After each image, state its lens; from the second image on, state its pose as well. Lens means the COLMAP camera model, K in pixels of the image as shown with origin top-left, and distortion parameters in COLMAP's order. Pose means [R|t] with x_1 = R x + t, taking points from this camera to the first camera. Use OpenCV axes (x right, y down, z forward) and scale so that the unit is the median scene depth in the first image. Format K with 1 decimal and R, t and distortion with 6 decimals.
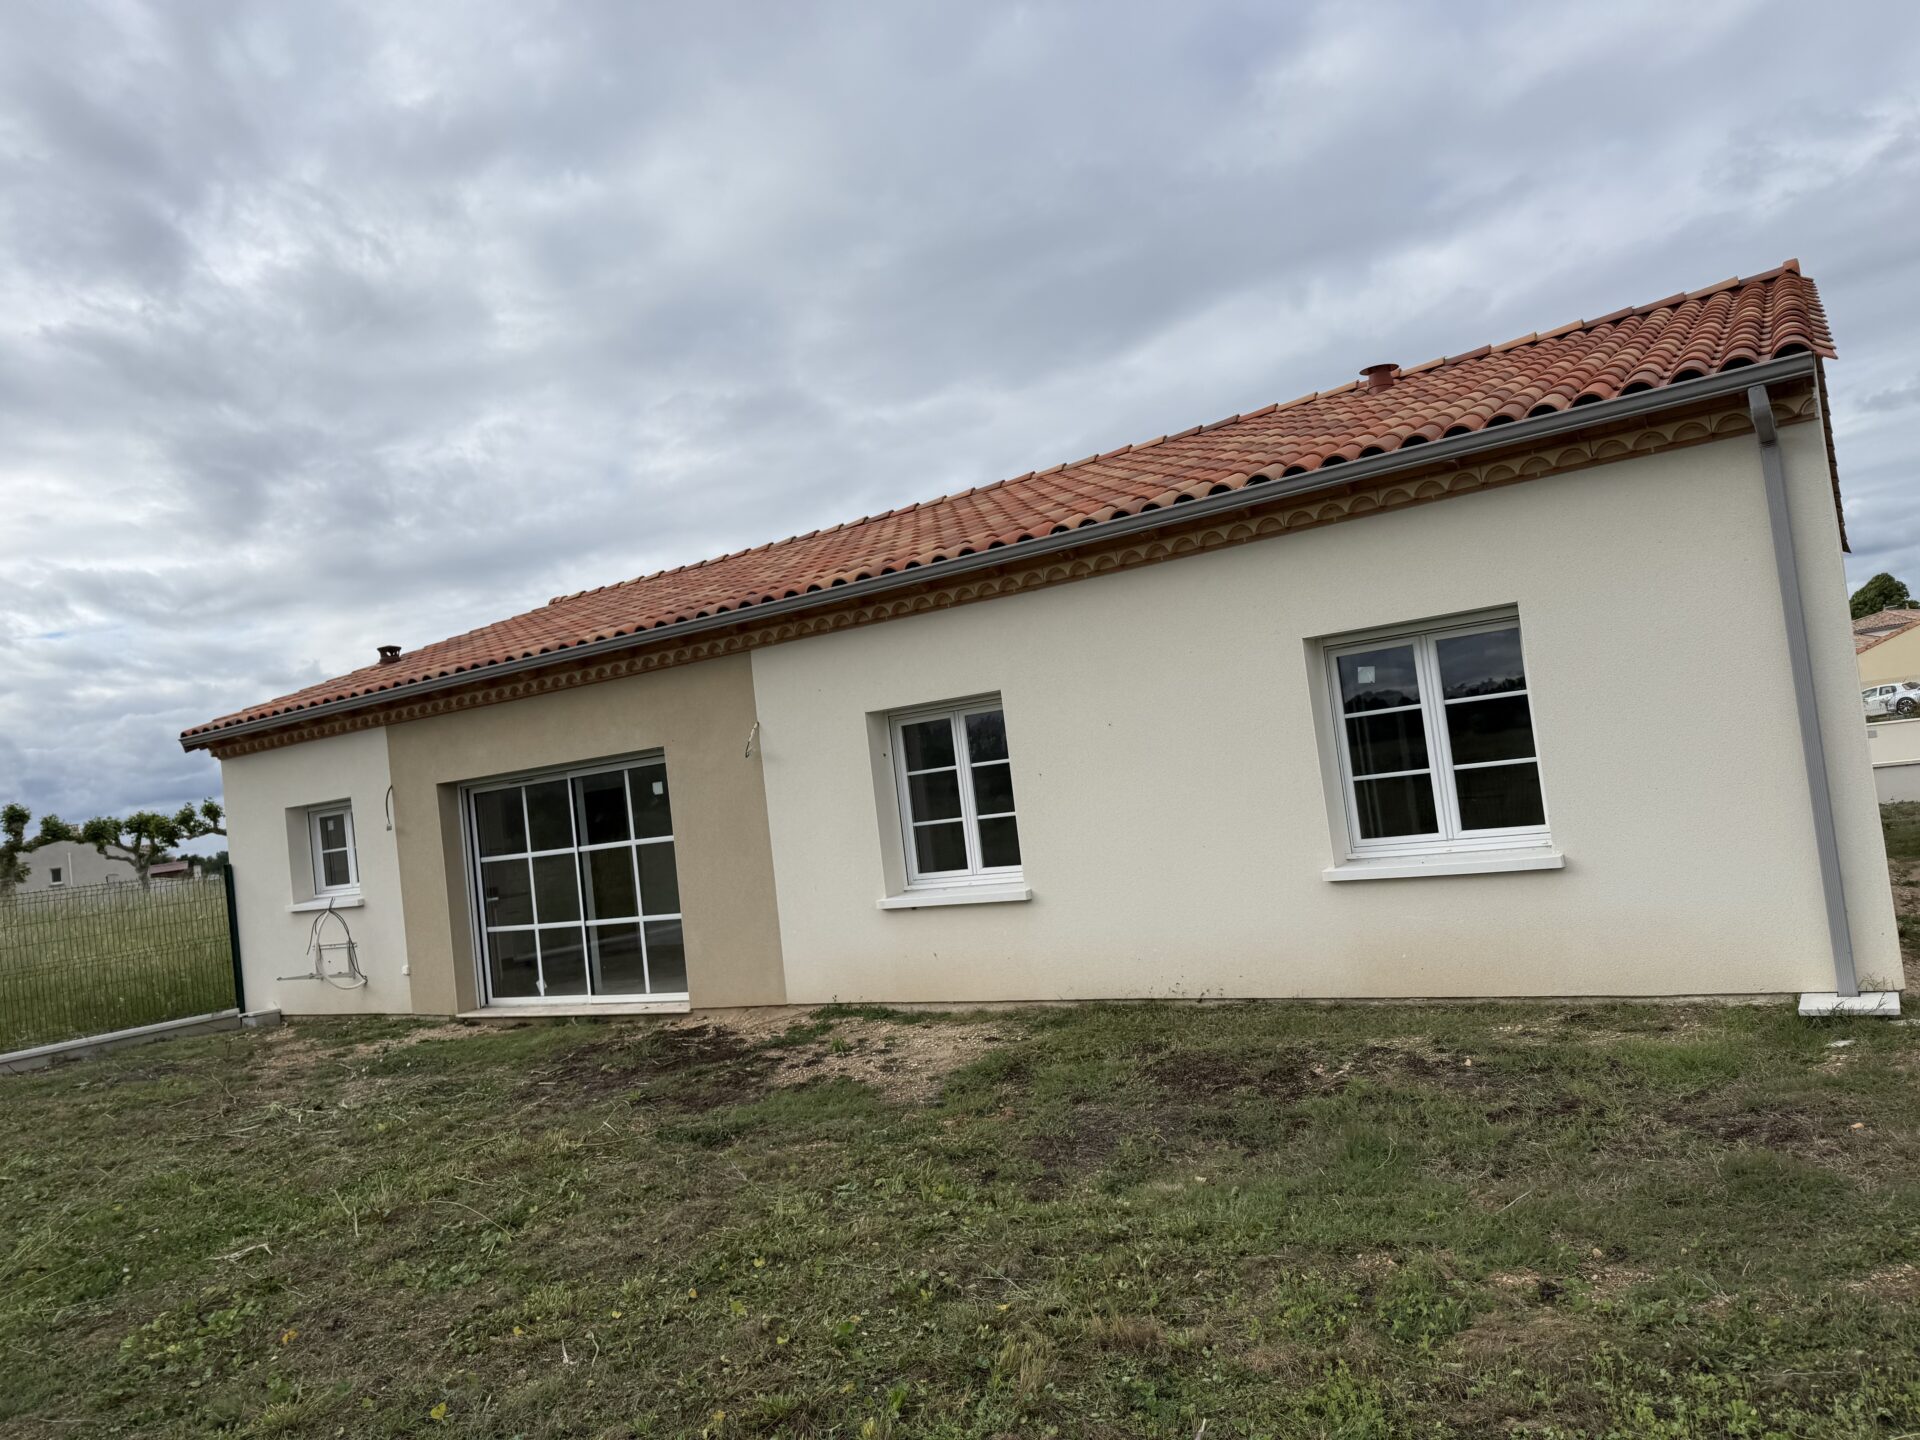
lens RADIAL K [[1362.5, 0, 999.6], [0, 1362.5, 728.0], [0, 0, 1]] dist [0.049012, -0.054203]
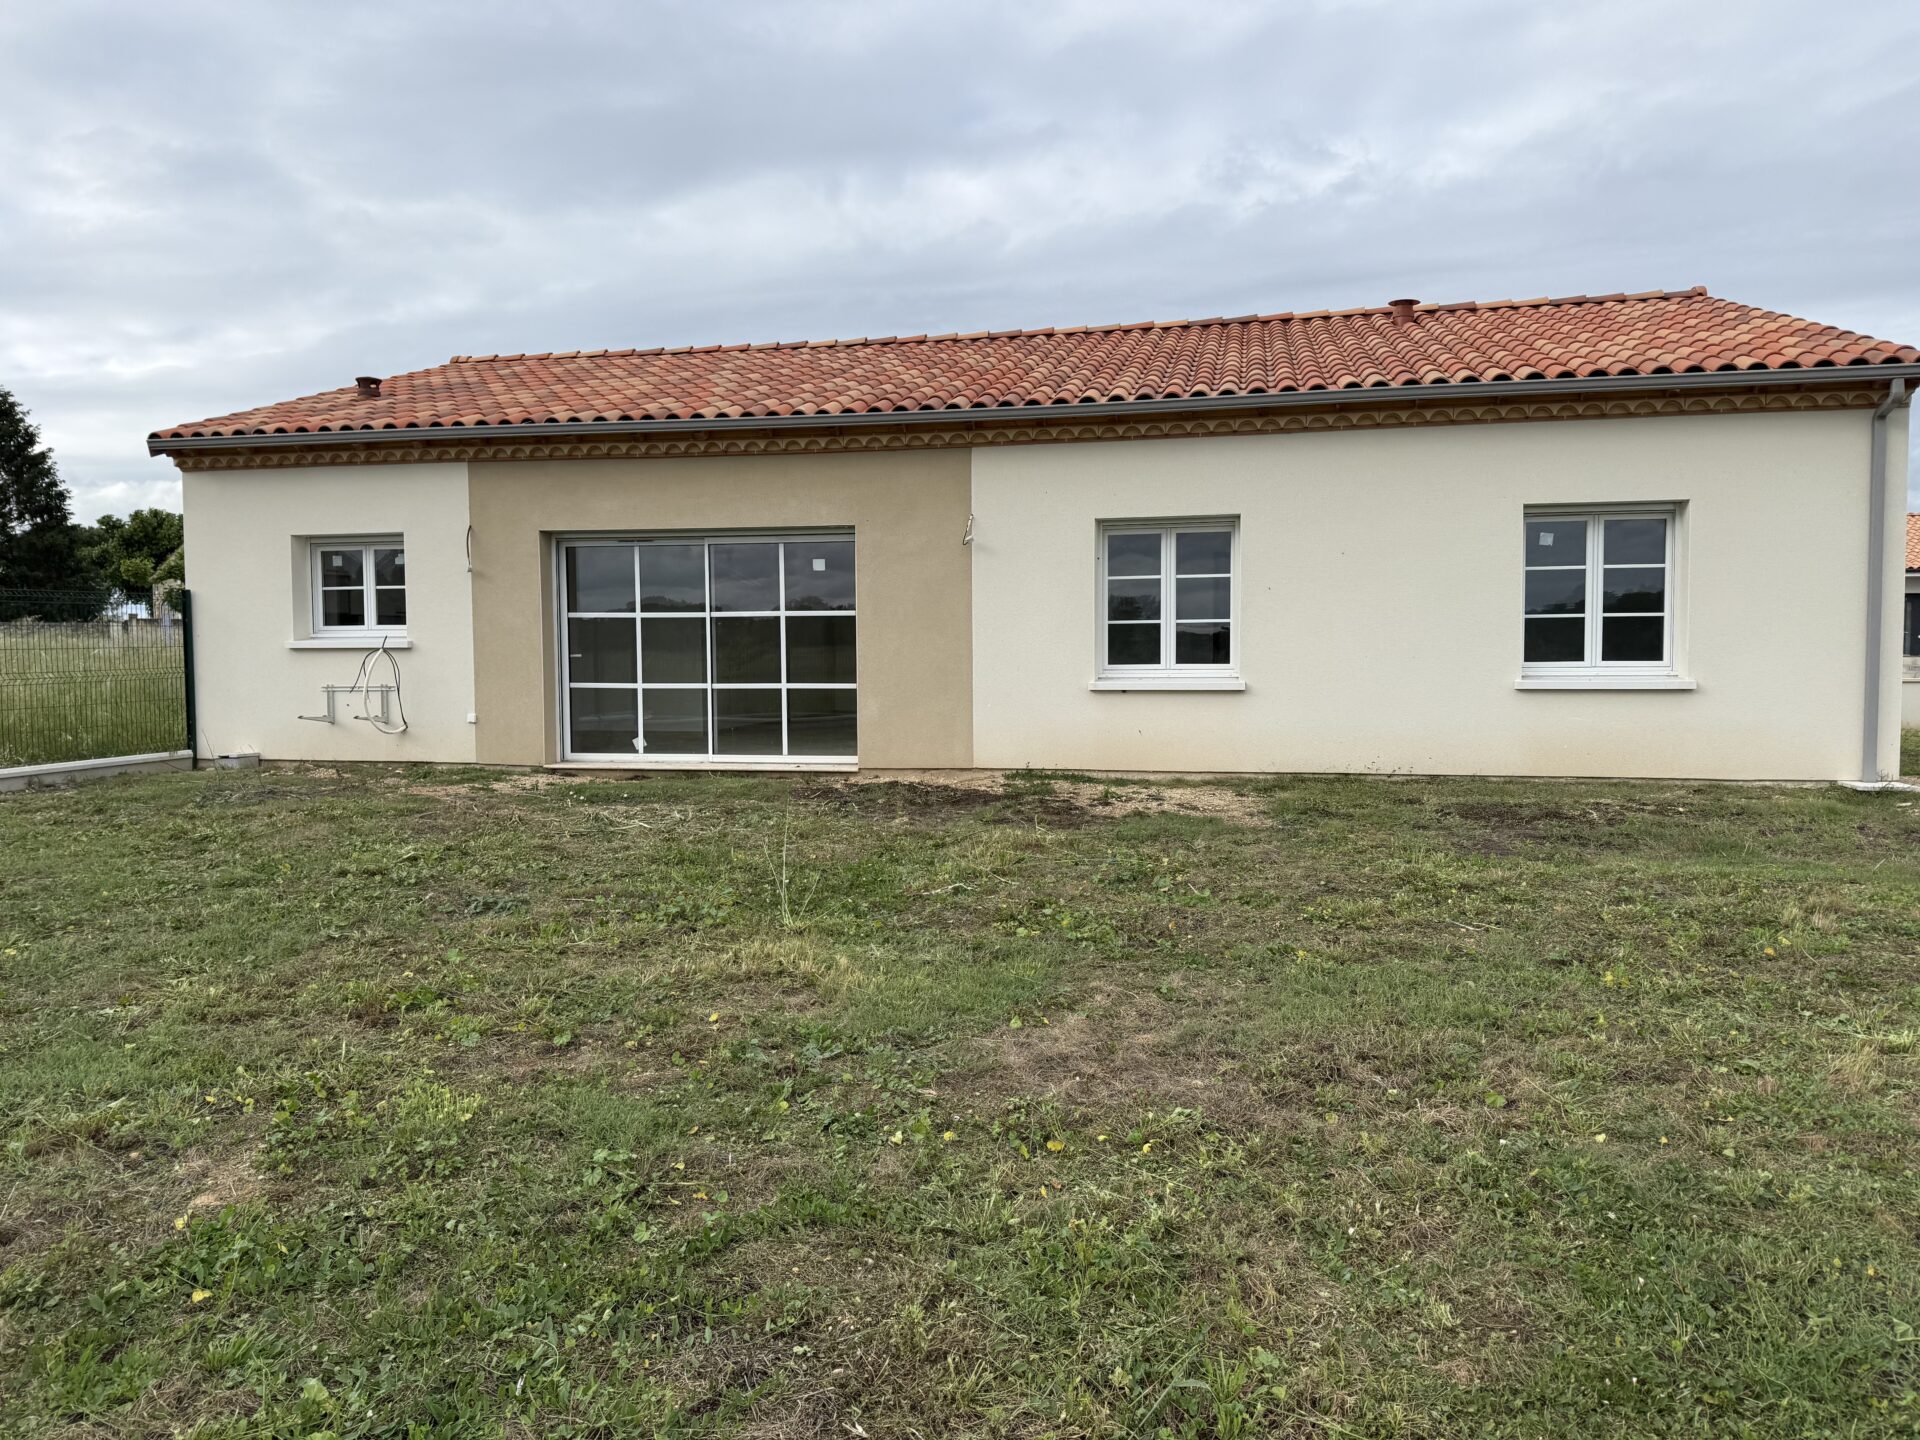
lens RADIAL K [[1362.5, 0, 966.5], [0, 1362.5, 723.4], [0, 0, 1]] dist [0.049012, -0.054203]
pose [[0.919580, 0.089004, 0.382690, -0.480011], [-0.118638, 0.991441, 0.054496, 0.085325], [-0.374564, -0.095515, 0.922268, -0.024513]]
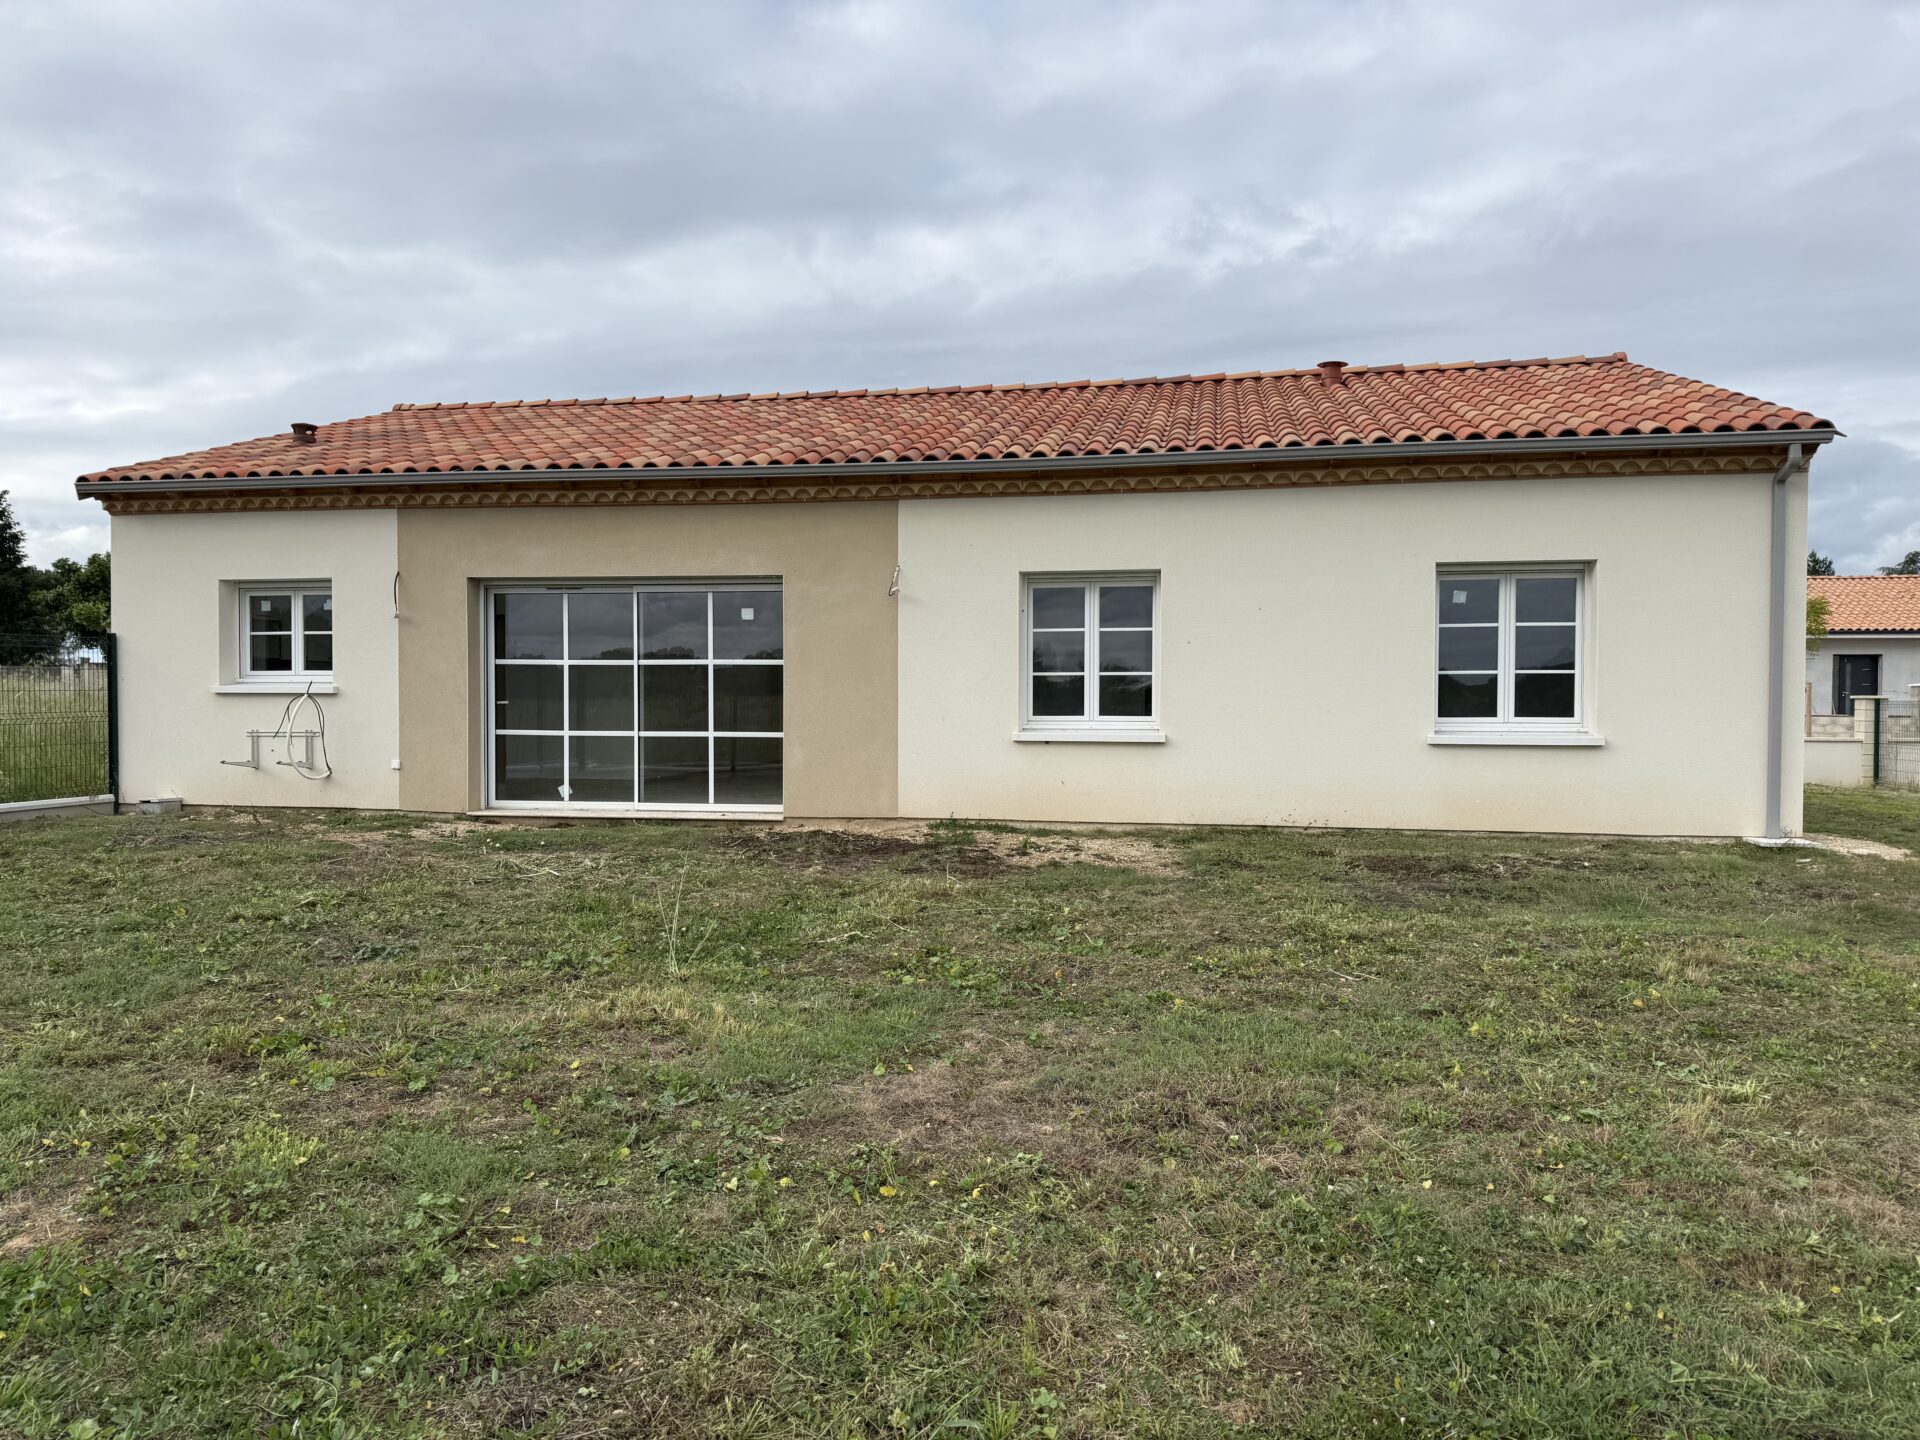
lens RADIAL K [[1362.5, 0, 960.6], [0, 1362.5, 736.0], [0, 0, 1]] dist [0.049012, -0.054203]
pose [[0.911633, 0.107839, 0.396606, -0.454581], [-0.127650, 0.991533, 0.023811, 0.082366], [-0.390680, -0.072333, 0.917680, -0.040575]]
